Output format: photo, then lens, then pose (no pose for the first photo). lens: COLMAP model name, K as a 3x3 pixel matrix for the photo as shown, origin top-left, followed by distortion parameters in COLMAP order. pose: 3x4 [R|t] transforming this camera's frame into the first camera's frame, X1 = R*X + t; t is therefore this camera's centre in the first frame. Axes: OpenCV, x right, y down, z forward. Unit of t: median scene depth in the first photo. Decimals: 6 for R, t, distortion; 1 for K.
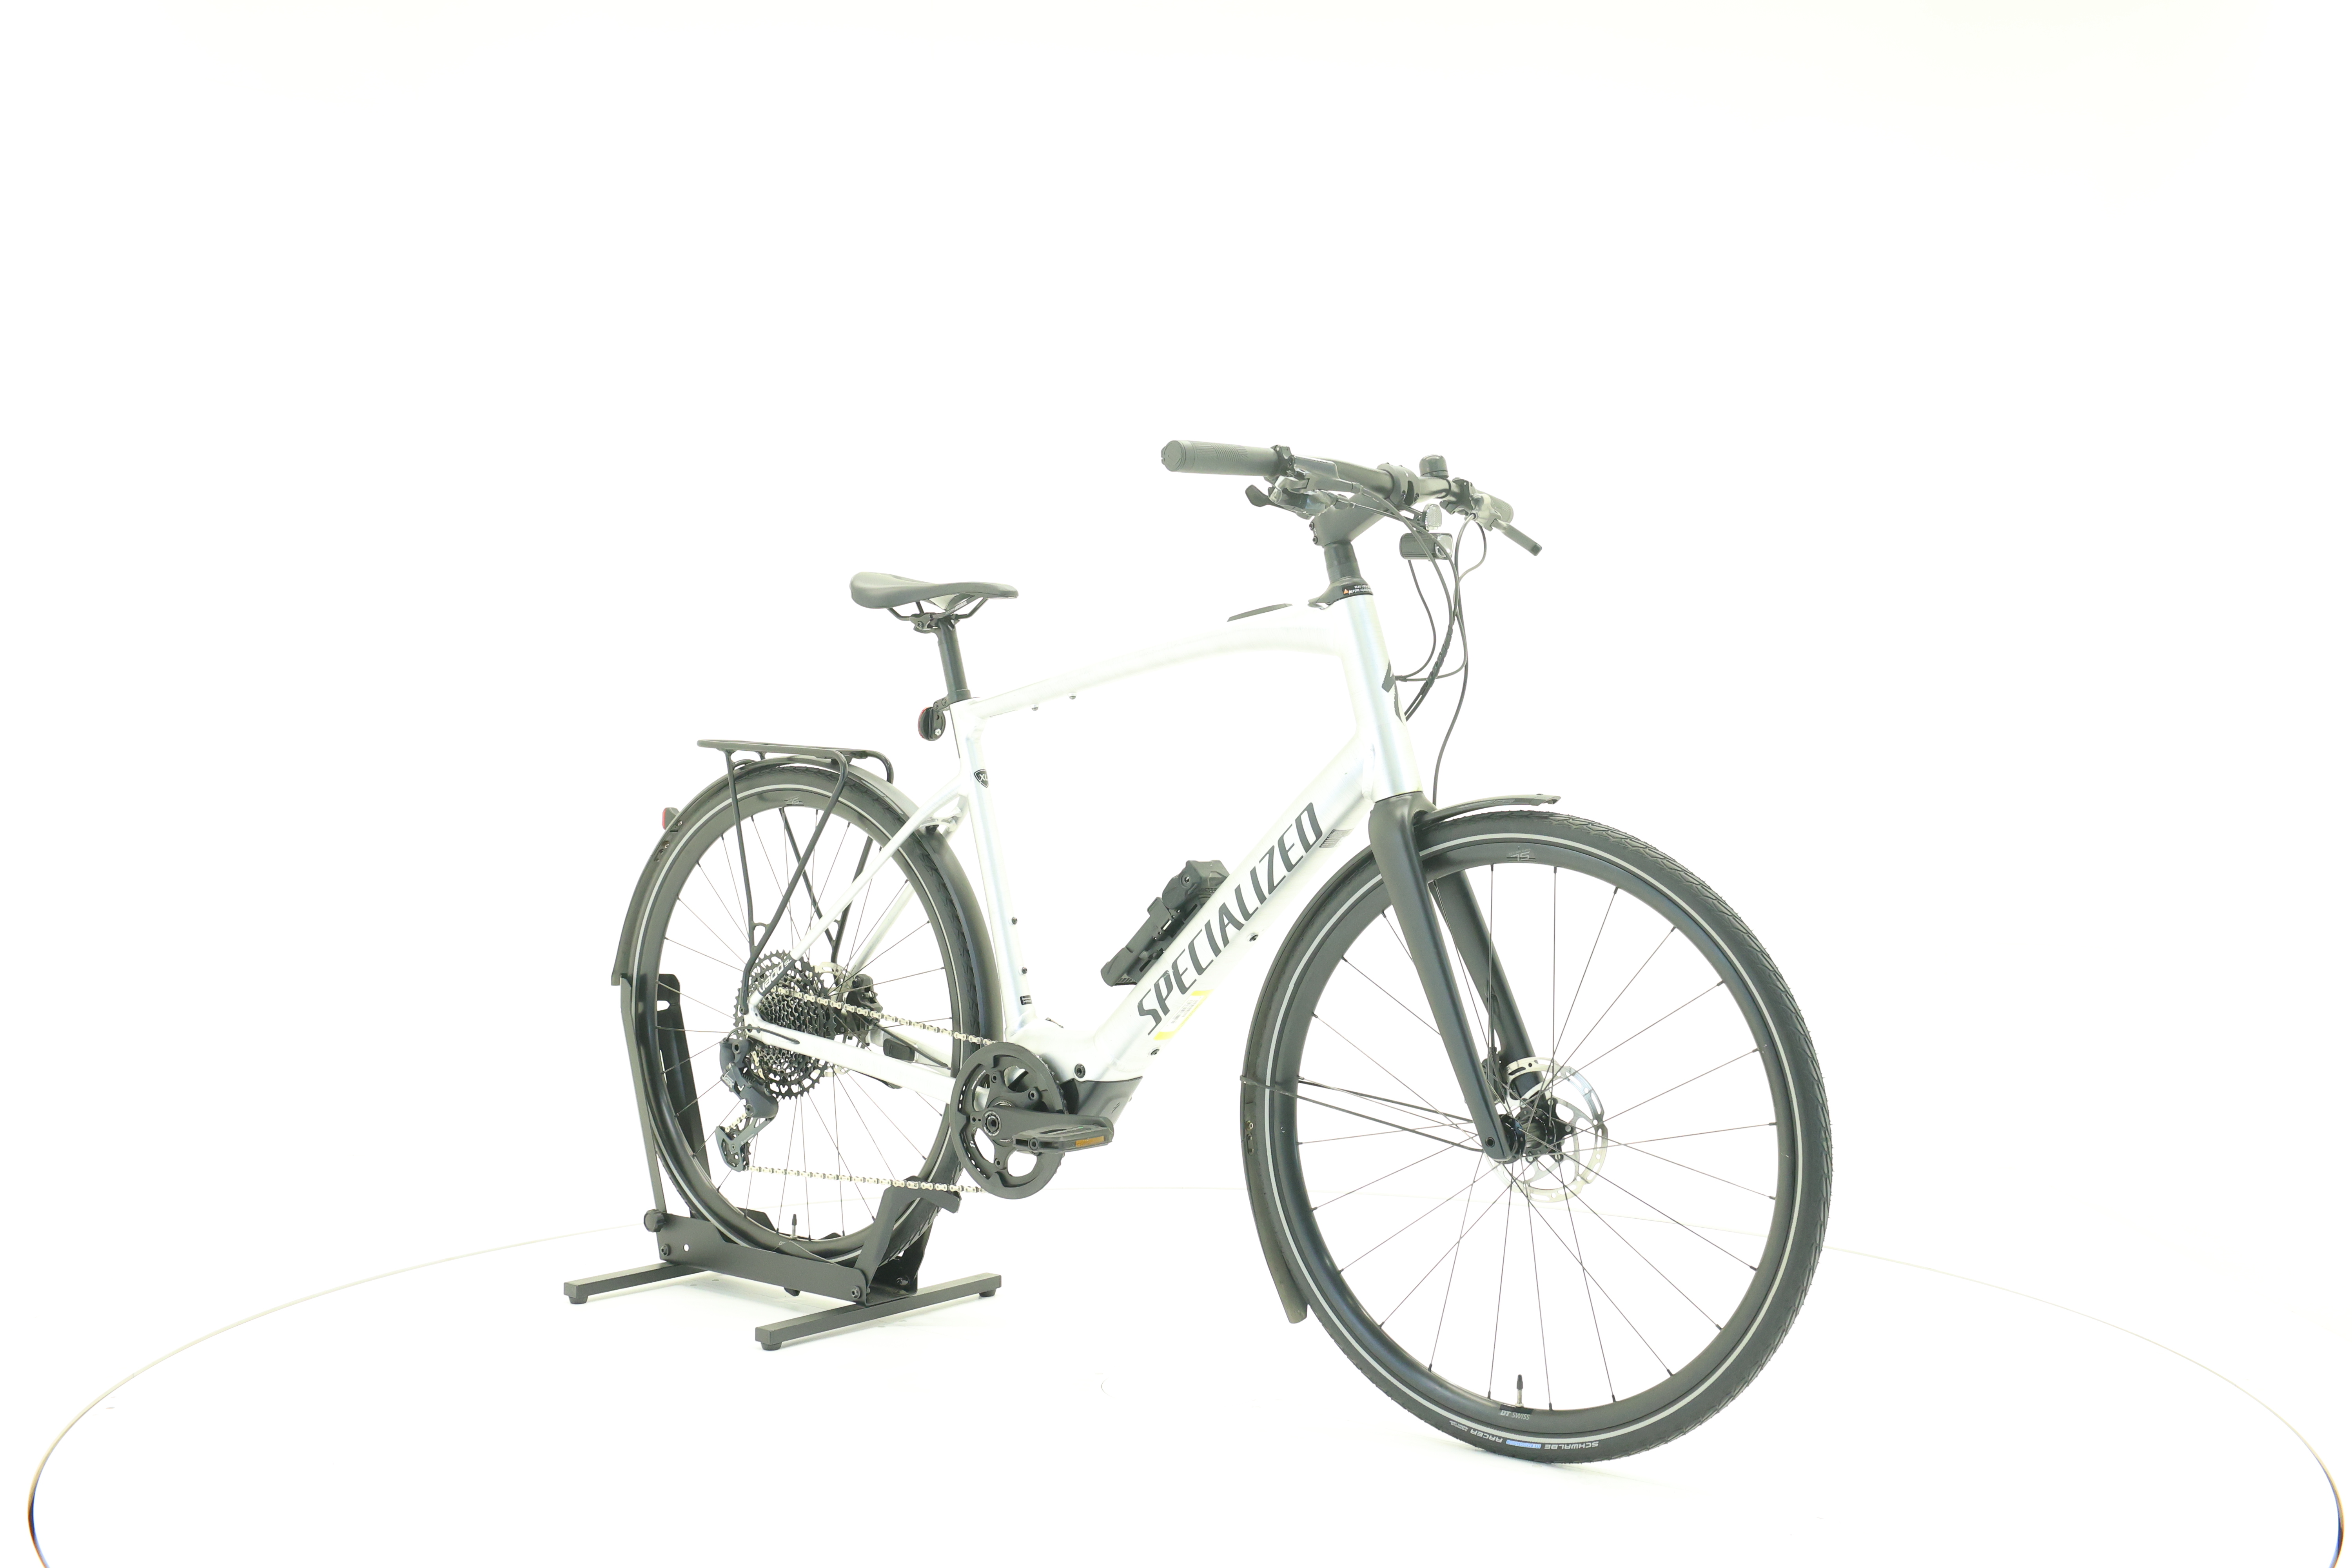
lens RADIAL K [[2500.7, 0, 1176.0], [0, 2500.7, 784.0], [0, 0, 1]] dist [-0.002900, 0.005342]
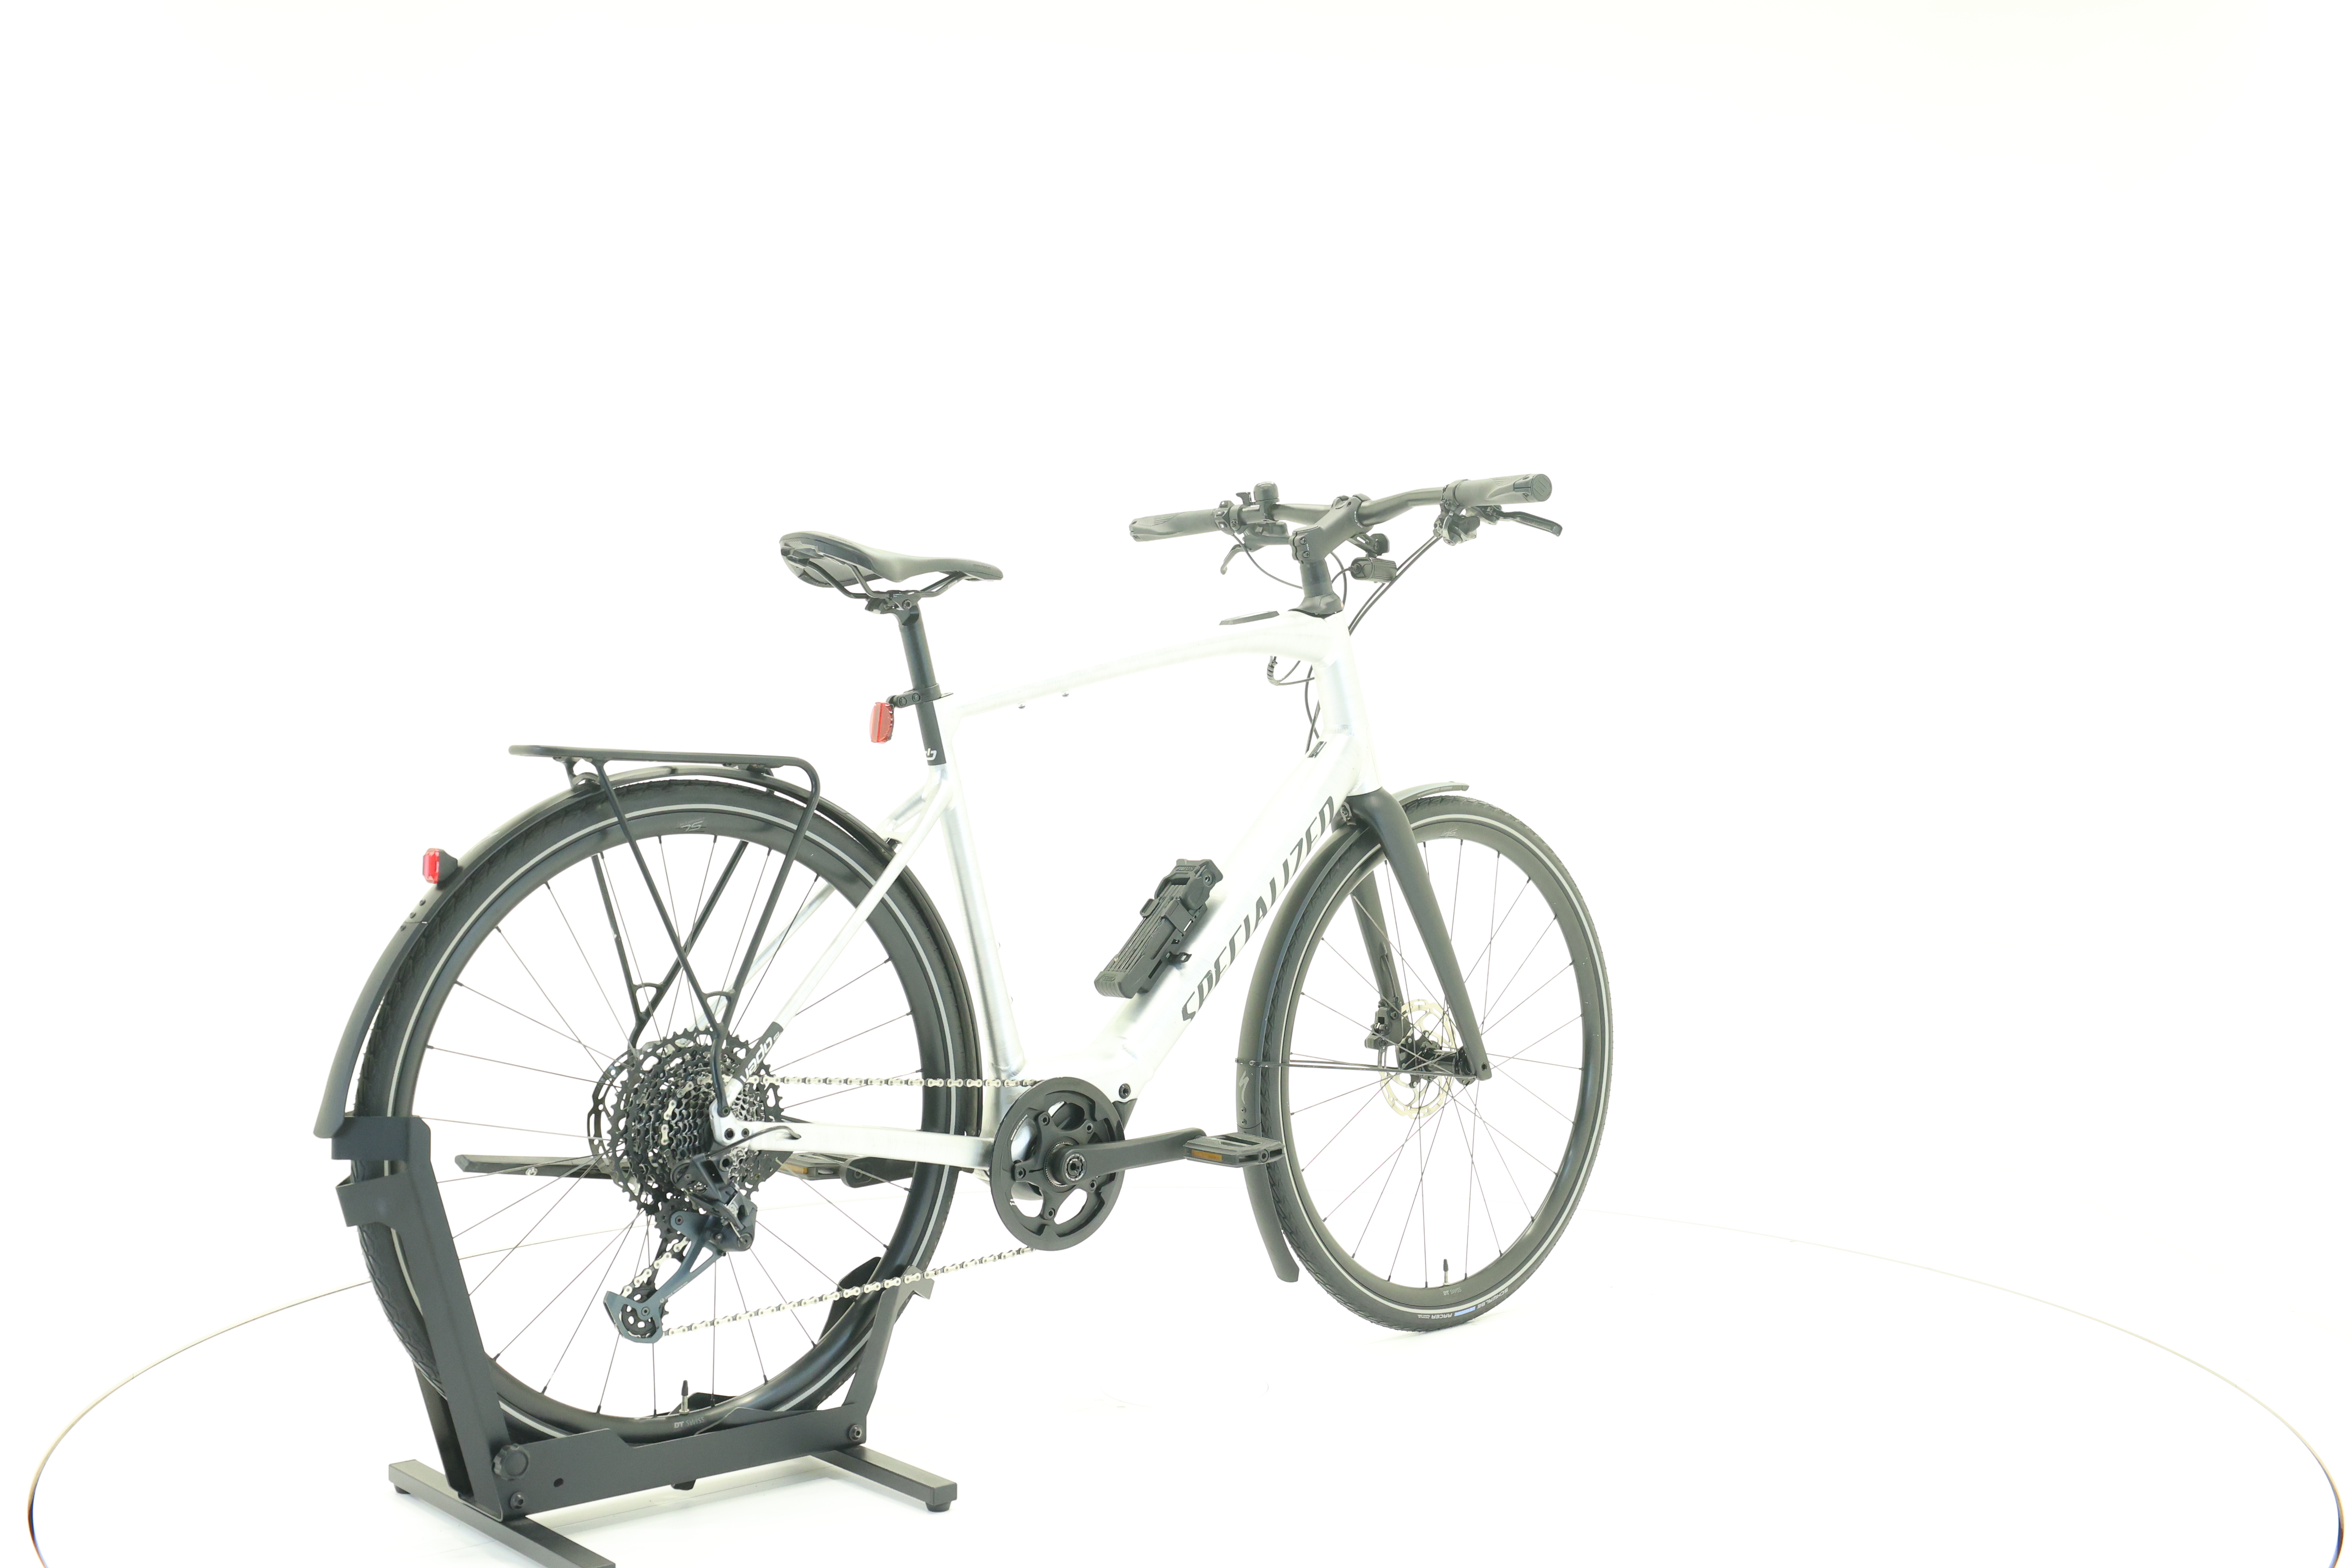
lens RADIAL K [[2500.7, 0, 1176.0], [0, 2500.7, 784.0], [0, 0, 1]] dist [-0.002900, 0.005342]
pose [[0.178430, -0.020283, 0.983743, -0.923821], [0.024507, 0.999569, 0.016165, -0.015271], [-0.983647, 0.021224, 0.178851, 0.776462]]
